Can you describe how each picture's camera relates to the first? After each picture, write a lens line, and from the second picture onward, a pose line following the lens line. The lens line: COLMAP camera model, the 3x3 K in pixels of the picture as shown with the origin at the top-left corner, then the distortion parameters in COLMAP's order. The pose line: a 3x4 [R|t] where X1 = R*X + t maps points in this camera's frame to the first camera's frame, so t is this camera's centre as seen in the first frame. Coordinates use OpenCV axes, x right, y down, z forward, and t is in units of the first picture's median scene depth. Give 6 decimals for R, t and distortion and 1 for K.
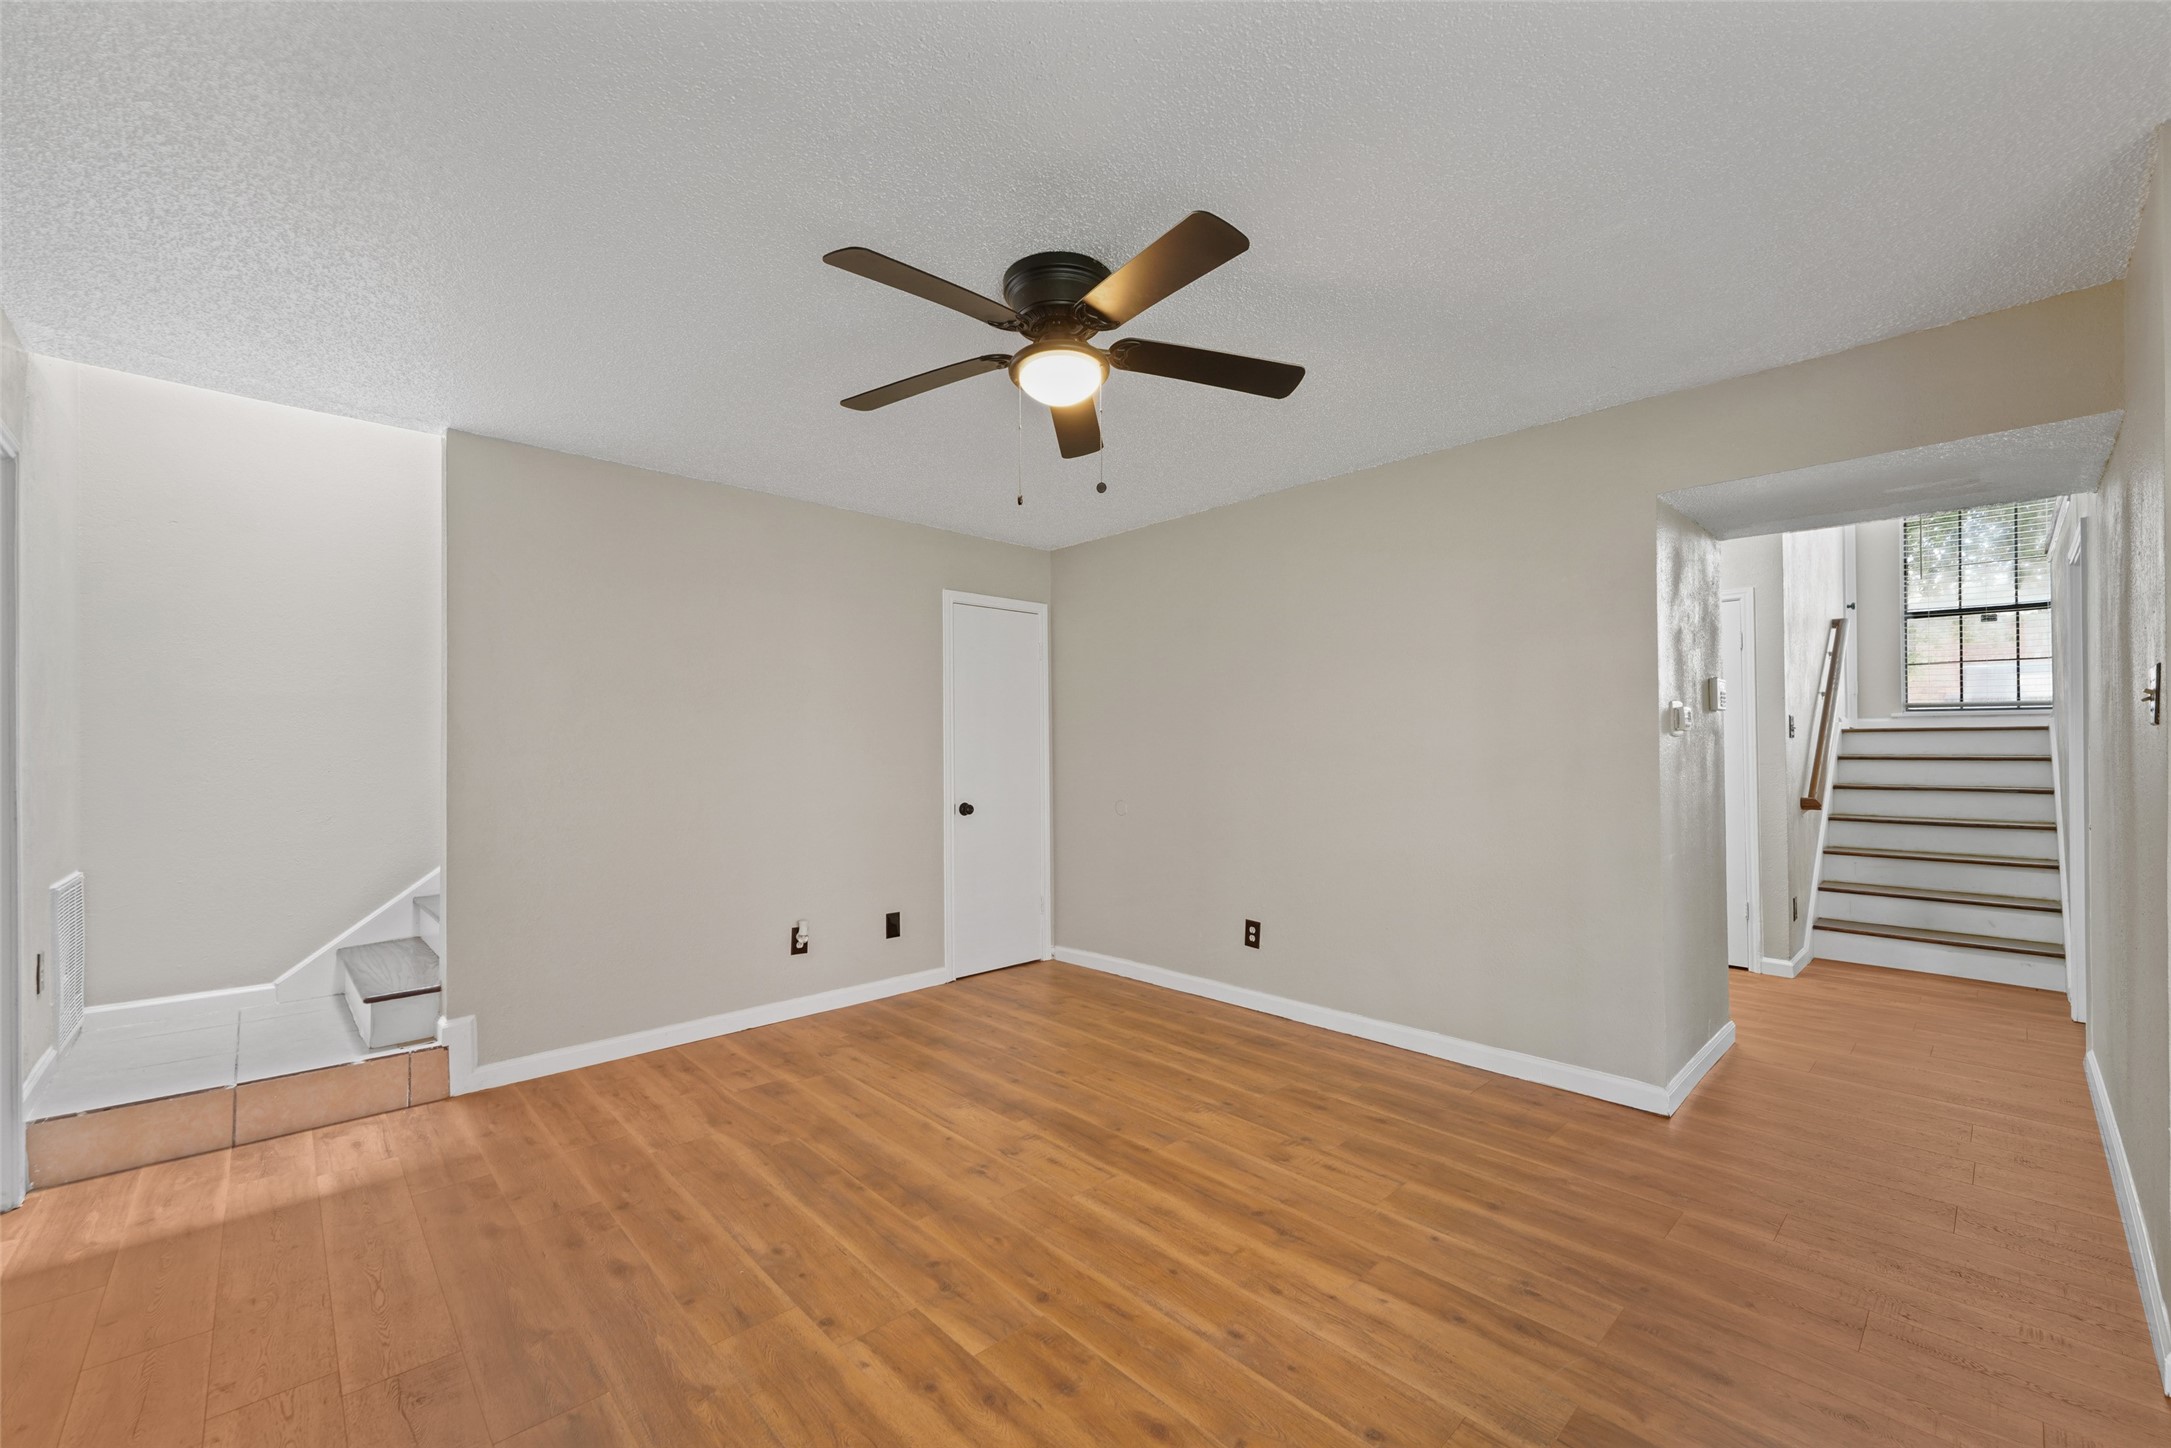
lens RADIAL K [[877.4, 0, 1067.2], [0, 877.4, 736.2], [0, 0, 1]] dist [0.010026, -0.002566]
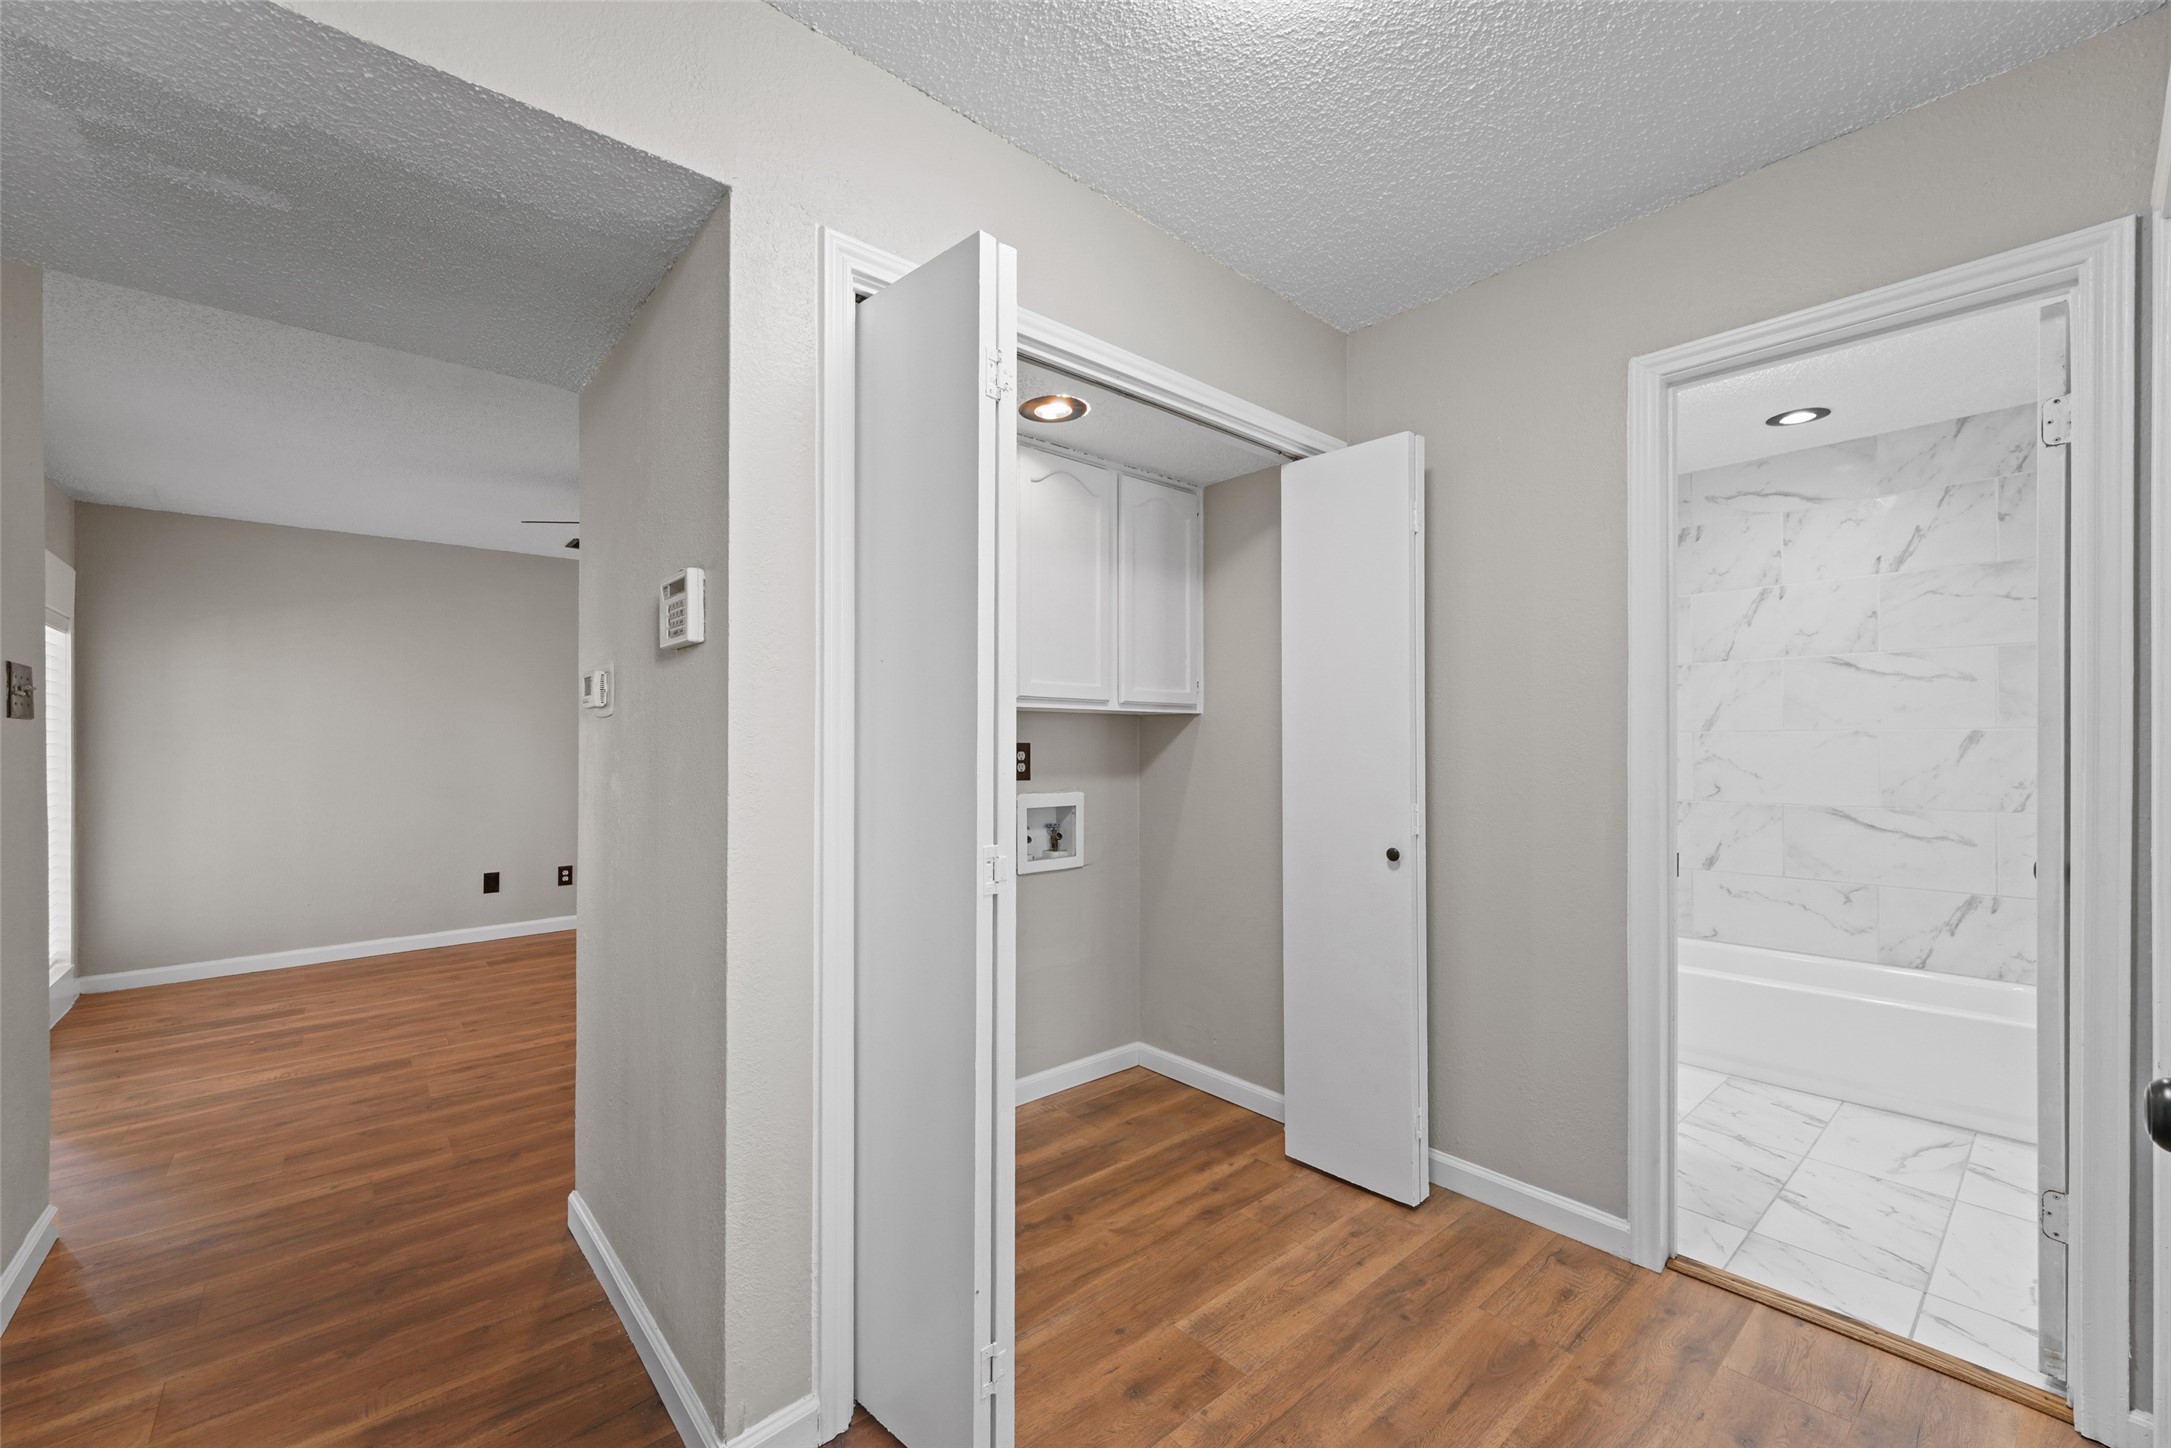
lens RADIAL K [[877.4, 0, 1085.2], [0, 877.4, 723.1], [0, 0, 1]] dist [0.010026, -0.002566]
pose [[-0.035138, -0.001172, -0.999382, 1.366104], [0.010997, 0.999938, -0.001559, -0.006732], [0.999322, -0.011045, -0.035123, 1.405329]]
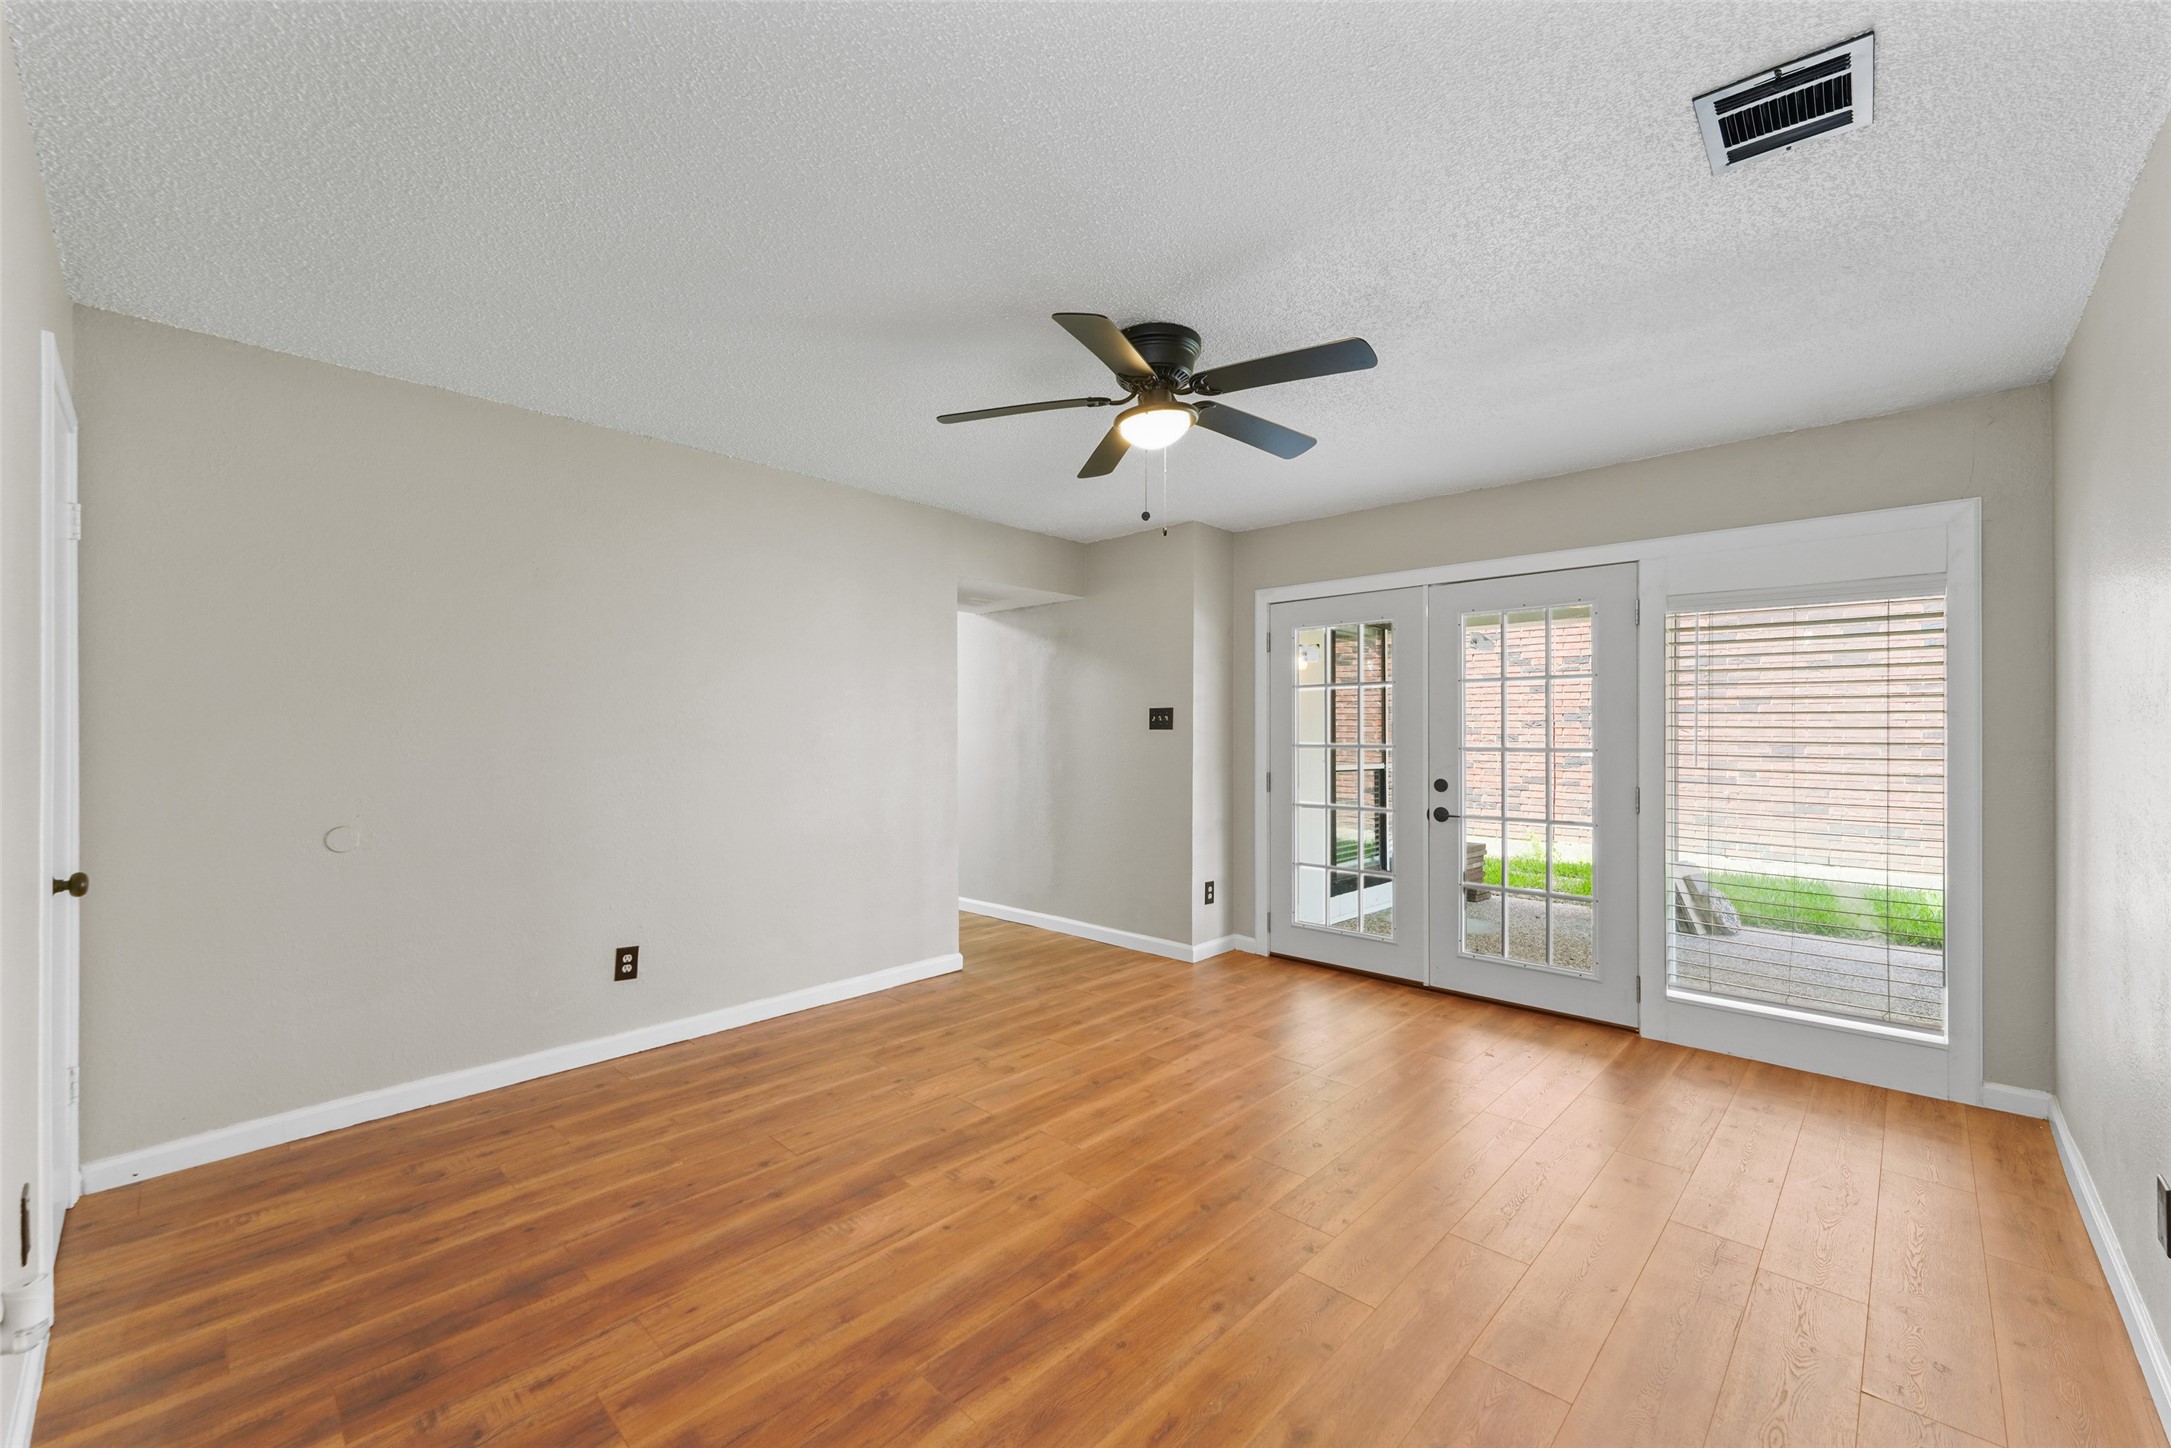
lens RADIAL K [[877.4, 0, 1072.1], [0, 877.4, 730.0], [0, 0, 1]] dist [0.010026, -0.002566]
pose [[-0.062475, 0.006880, 0.998023, -0.848100], [-0.012688, 0.999890, -0.007687, 0.011023], [-0.997966, -0.013143, -0.062381, 0.850555]]
